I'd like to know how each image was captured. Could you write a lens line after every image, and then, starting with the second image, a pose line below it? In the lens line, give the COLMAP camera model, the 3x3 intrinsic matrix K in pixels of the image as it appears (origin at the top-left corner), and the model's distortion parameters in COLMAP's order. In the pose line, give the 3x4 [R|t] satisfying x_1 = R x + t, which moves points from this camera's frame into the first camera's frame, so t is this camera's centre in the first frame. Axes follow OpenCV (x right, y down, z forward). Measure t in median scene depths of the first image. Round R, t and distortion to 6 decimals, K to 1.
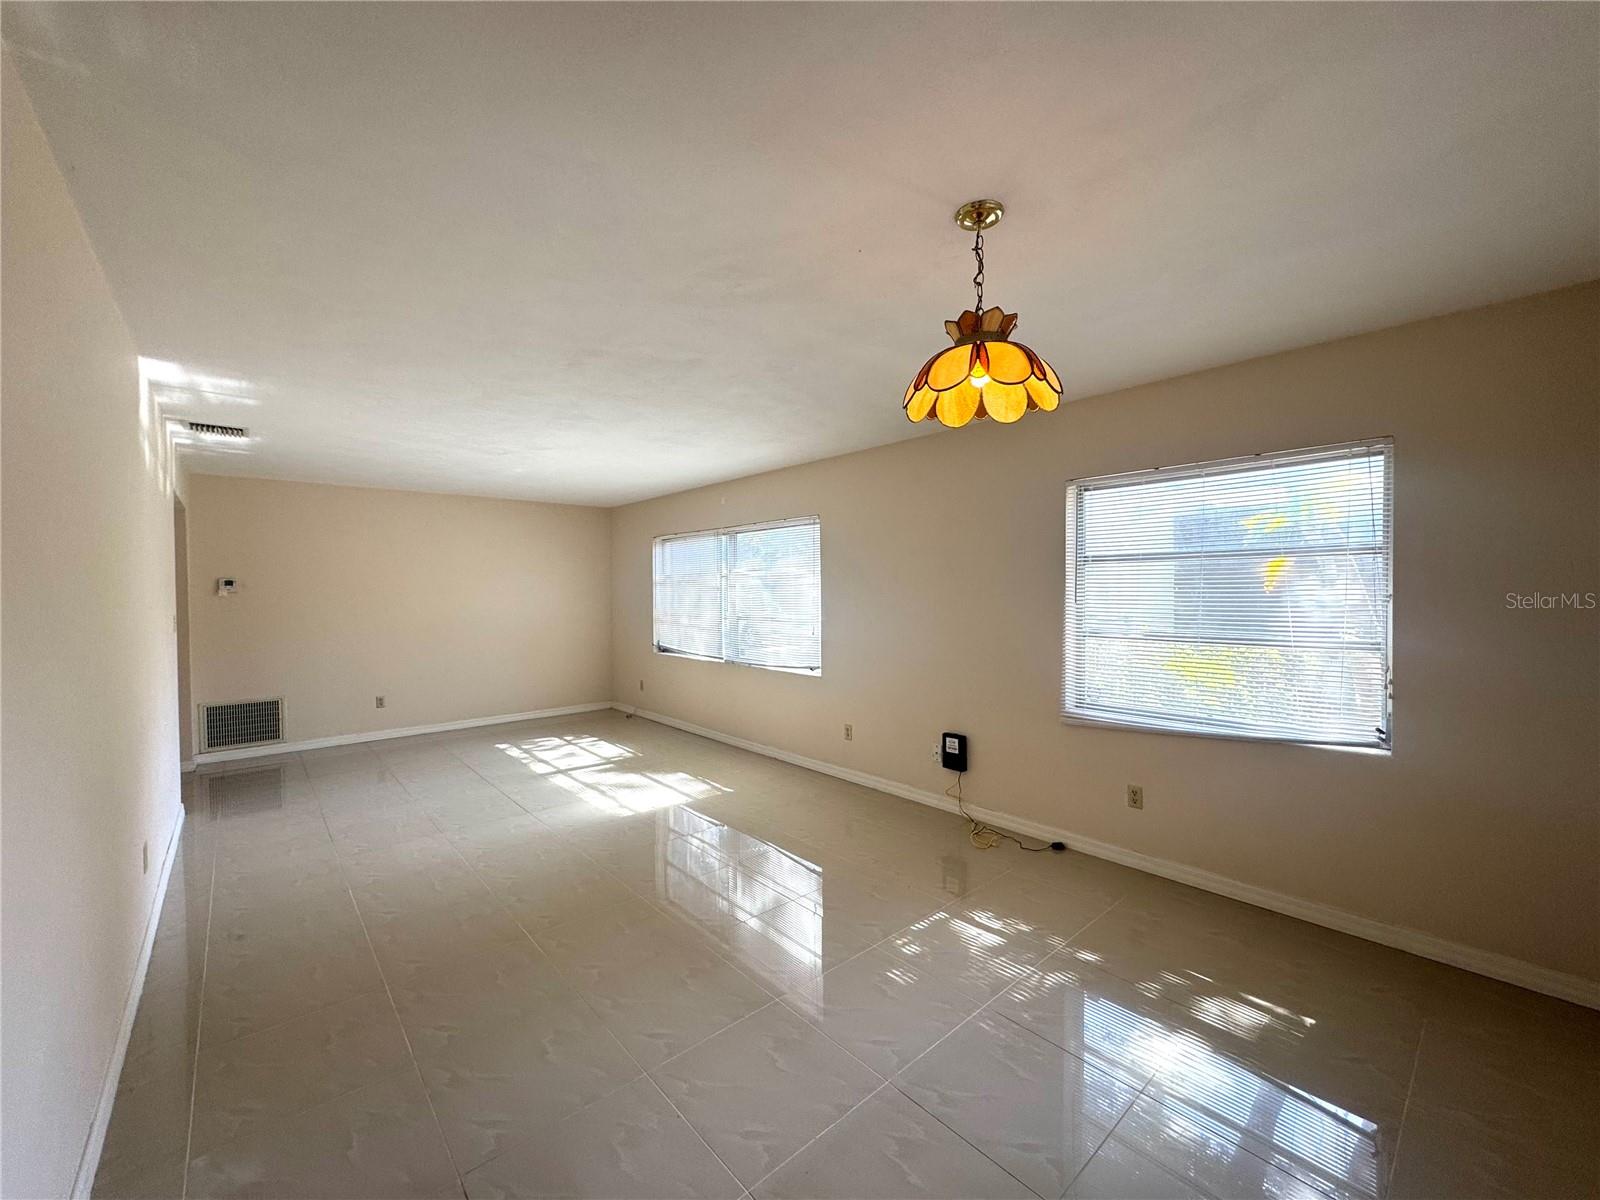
lens RADIAL K [[637.0, 0, 791.7], [0, 637.0, 602.6], [0, 0, 1]] dist [-0.003364, 0.000160]
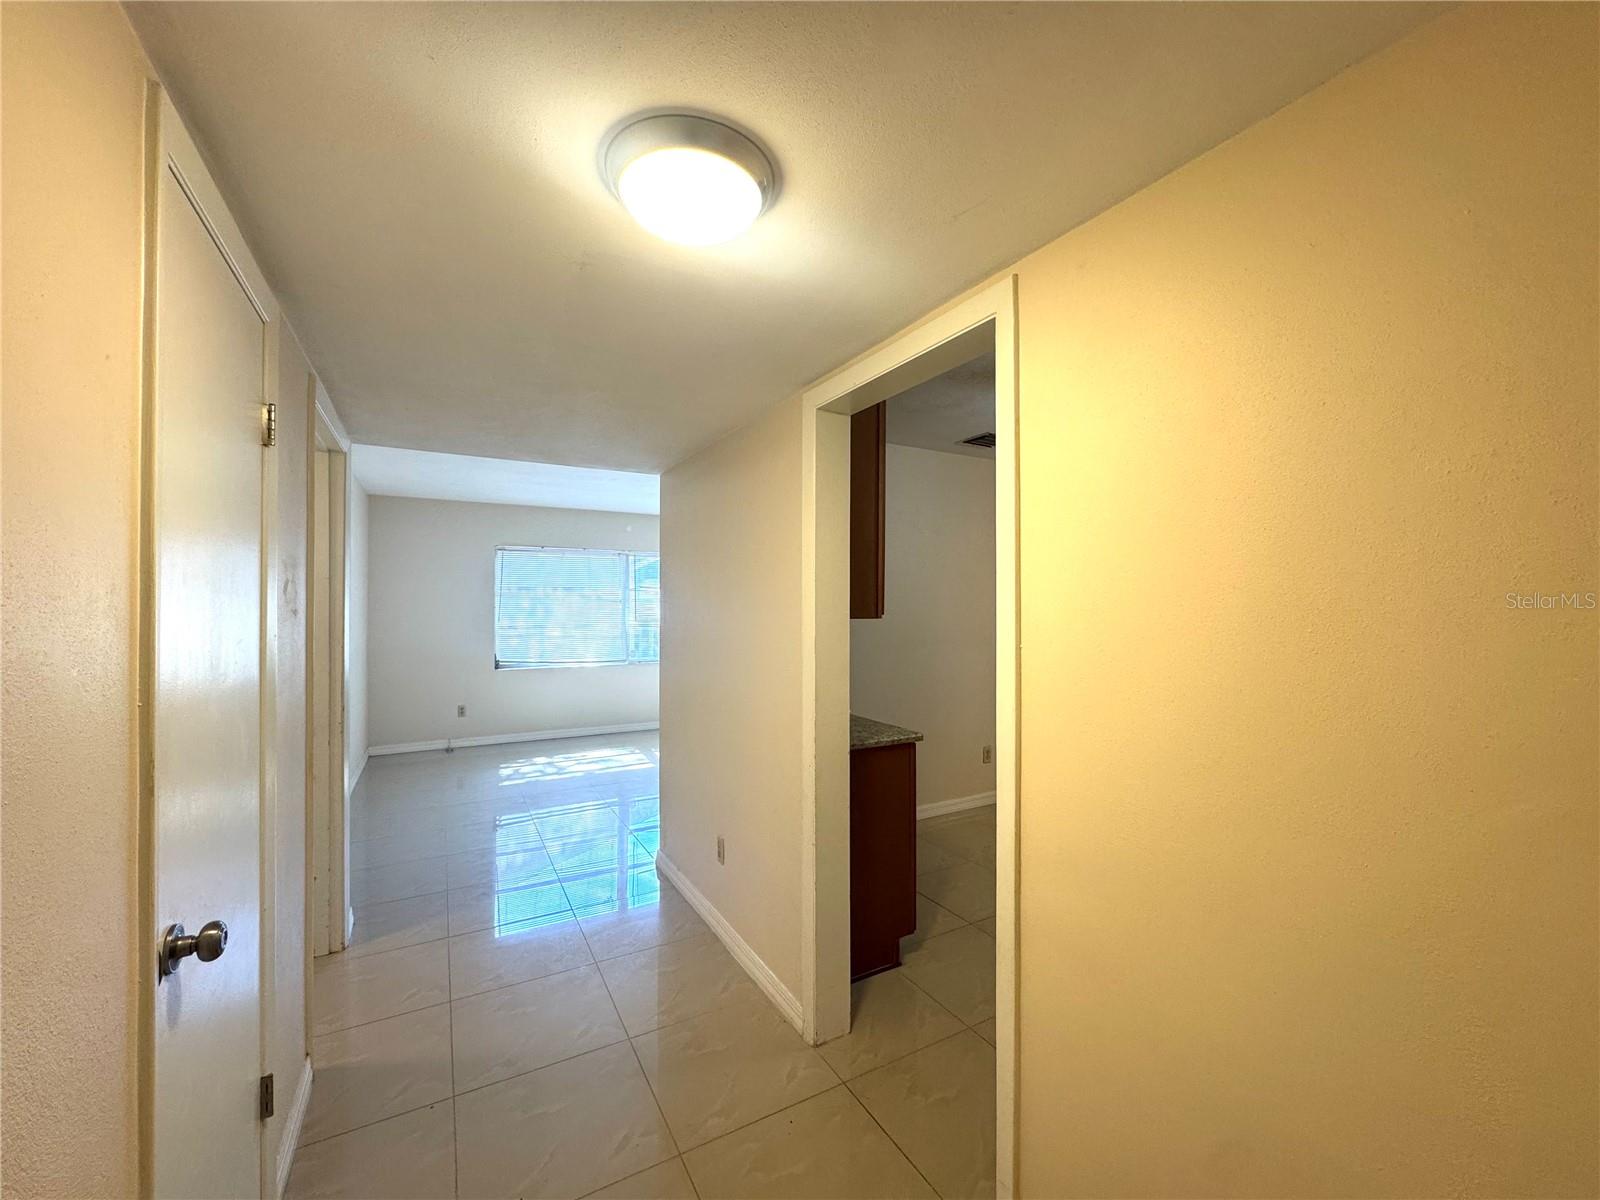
lens RADIAL K [[637.0, 0, 793.5], [0, 637.0, 602.9], [0, 0, 1]] dist [-0.003364, 0.000160]
pose [[0.198895, 0.018621, 0.979844, -1.408782], [0.018632, 0.999567, -0.022778, 0.015804], [-0.979844, 0.022787, 0.198462, 0.536898]]
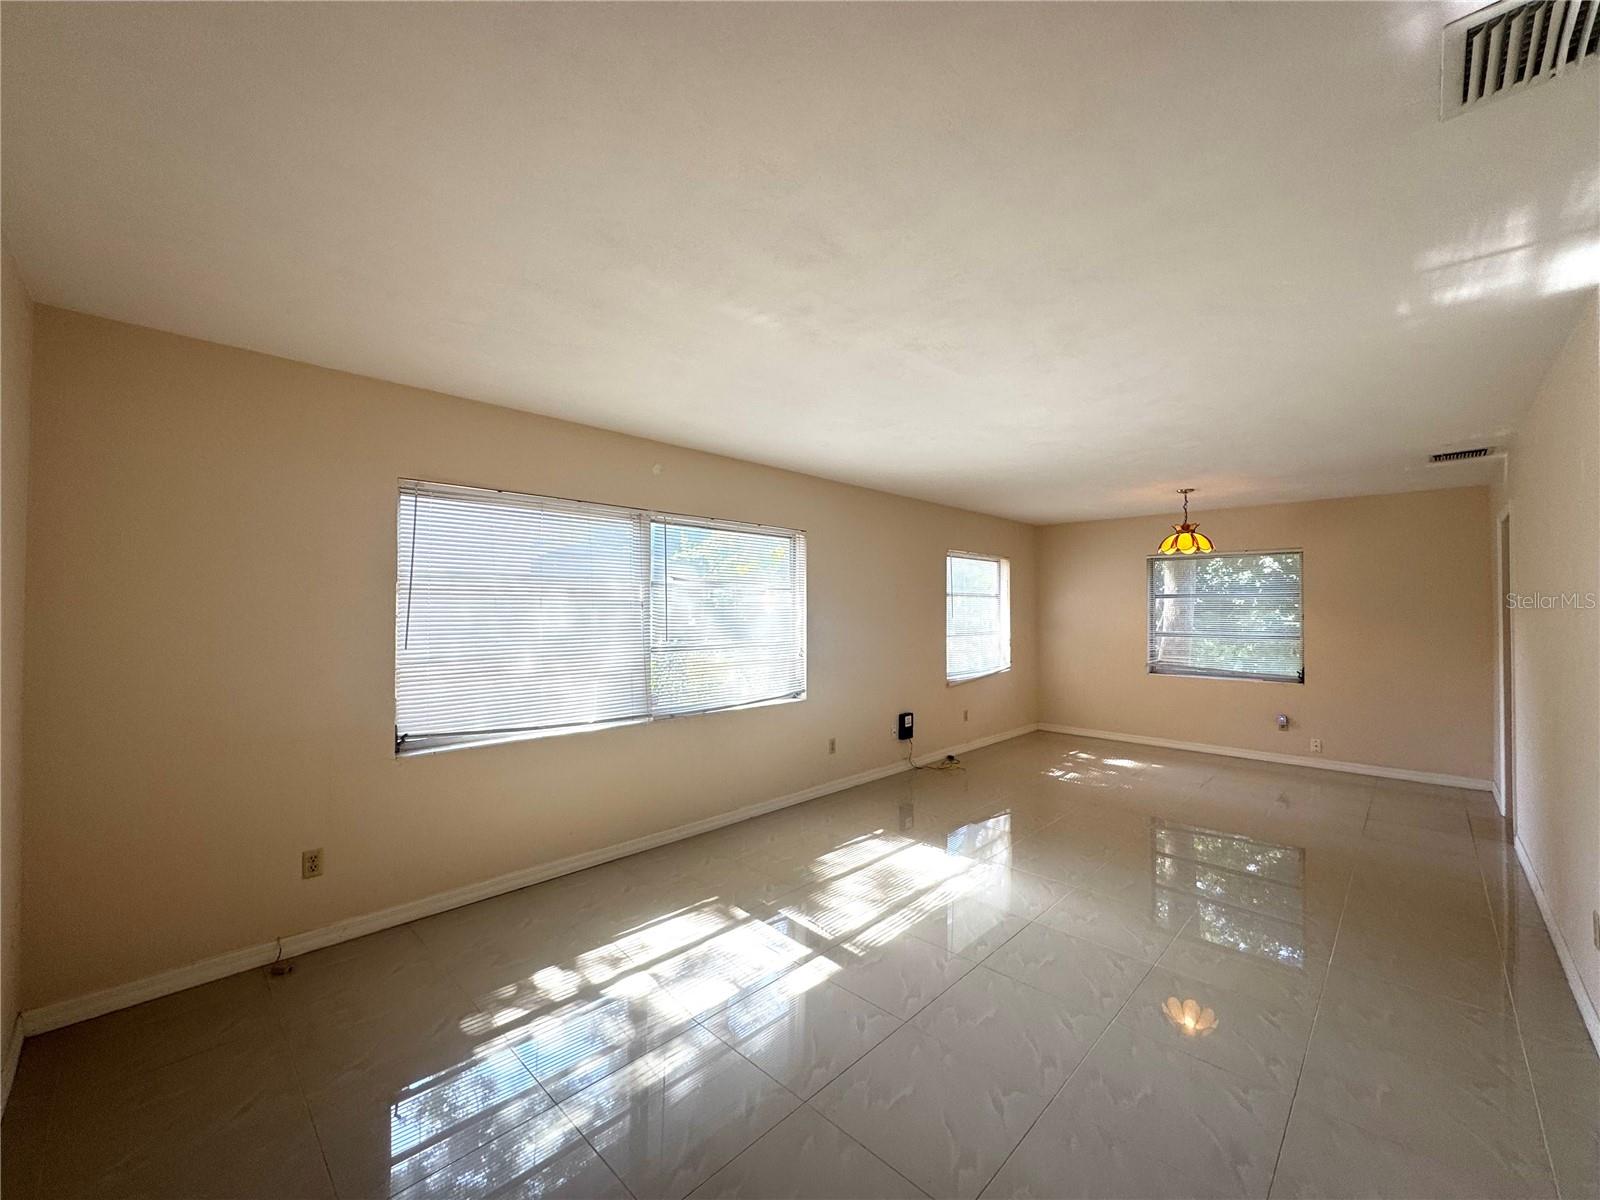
lens RADIAL K [[637.0, 0, 799.7], [0, 637.0, 602.5], [0, 0, 1]] dist [-0.003364, 0.000160]
pose [[-0.084343, 0.027262, 0.996064, -0.883968], [0.023290, 0.999406, -0.025382, -0.005484], [-0.996165, 0.021058, -0.084928, 1.056156]]
